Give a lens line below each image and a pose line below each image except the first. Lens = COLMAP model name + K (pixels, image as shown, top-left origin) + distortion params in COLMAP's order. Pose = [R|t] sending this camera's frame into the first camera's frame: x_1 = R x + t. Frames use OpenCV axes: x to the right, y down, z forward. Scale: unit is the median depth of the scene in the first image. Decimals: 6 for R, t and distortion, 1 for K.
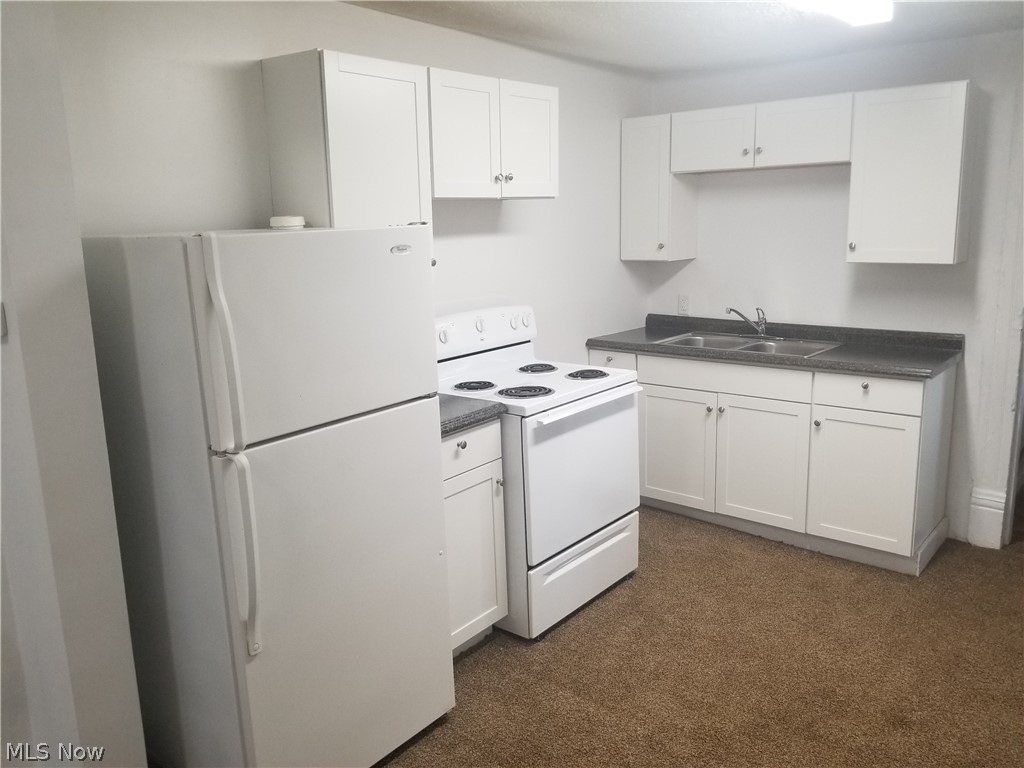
lens RADIAL K [[776.2, 0, 512.0], [0, 776.2, 384.0], [0, 0, 1]] dist [0.002826, -0.000783]
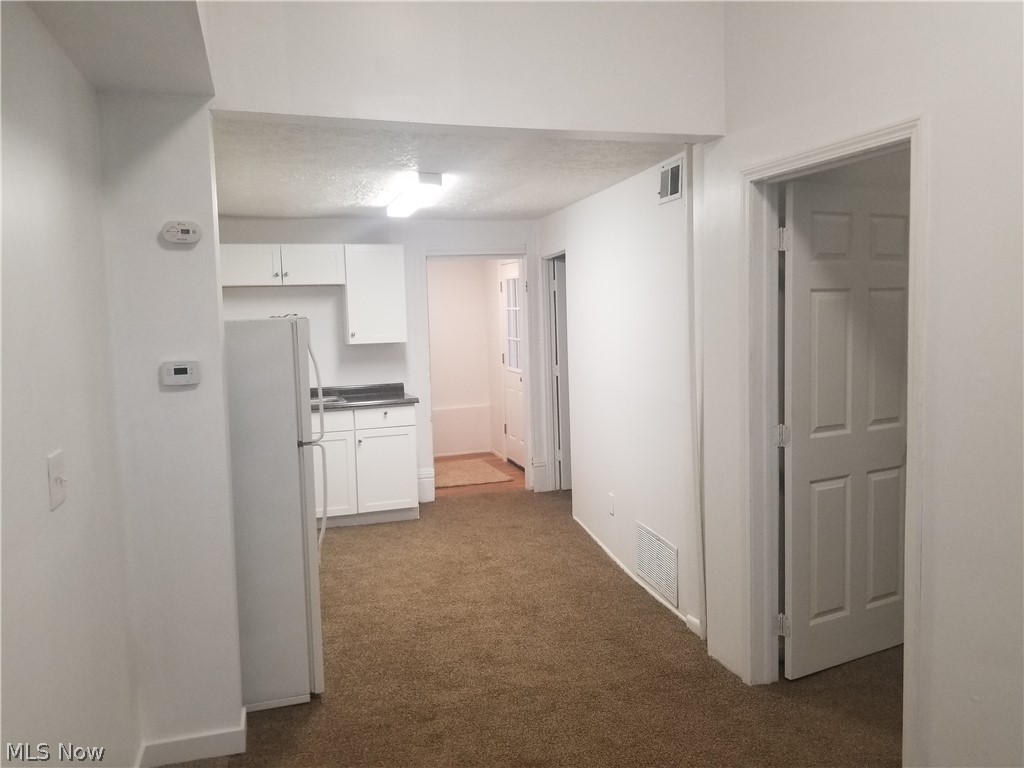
lens RADIAL K [[789.9, 0, 493.7], [0, 789.9, 384.7], [0, 0, 1]] dist [-0.001721, -0.010299]
pose [[0.555707, -0.066577, 0.828708, -0.808504], [0.181089, 0.982548, -0.042497, 0.055545], [-0.811416, 0.173686, 0.558066, -0.171039]]
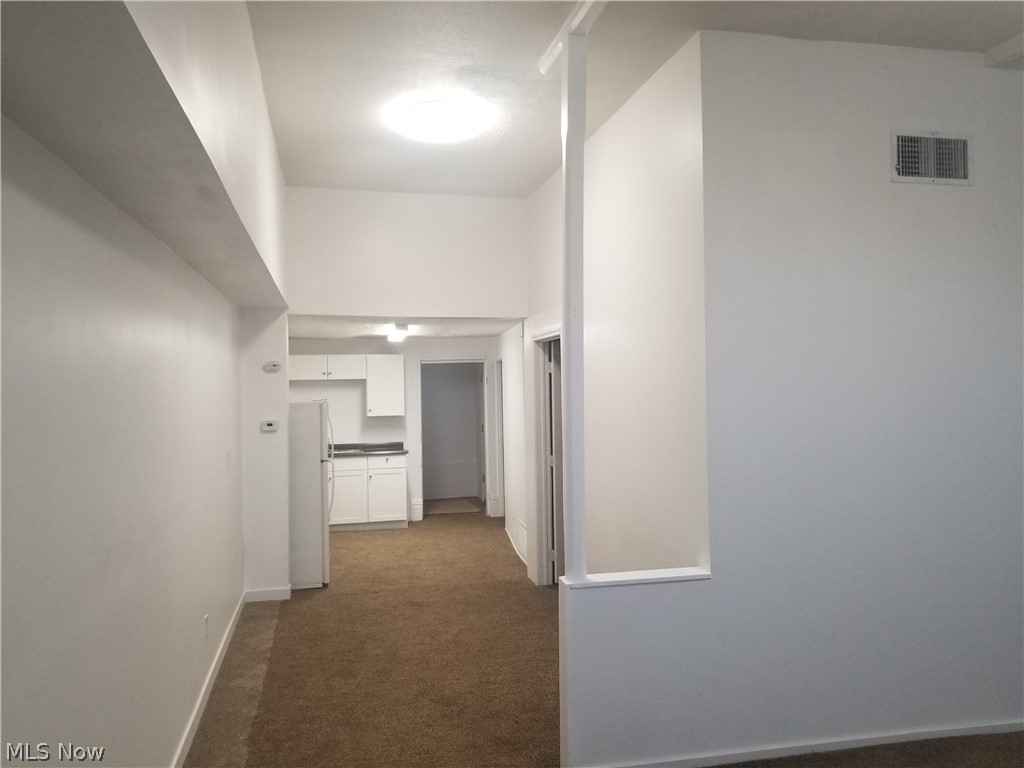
lens RADIAL K [[776.2, 0, 512.0], [0, 776.2, 384.0], [0, 0, 1]] dist [0.002826, -0.000783]
pose [[0.602233, 0.022708, 0.797997, -1.411807], [0.163185, 0.974988, -0.150896, 0.218895], [-0.781464, 0.221096, 0.583464, -0.968745]]
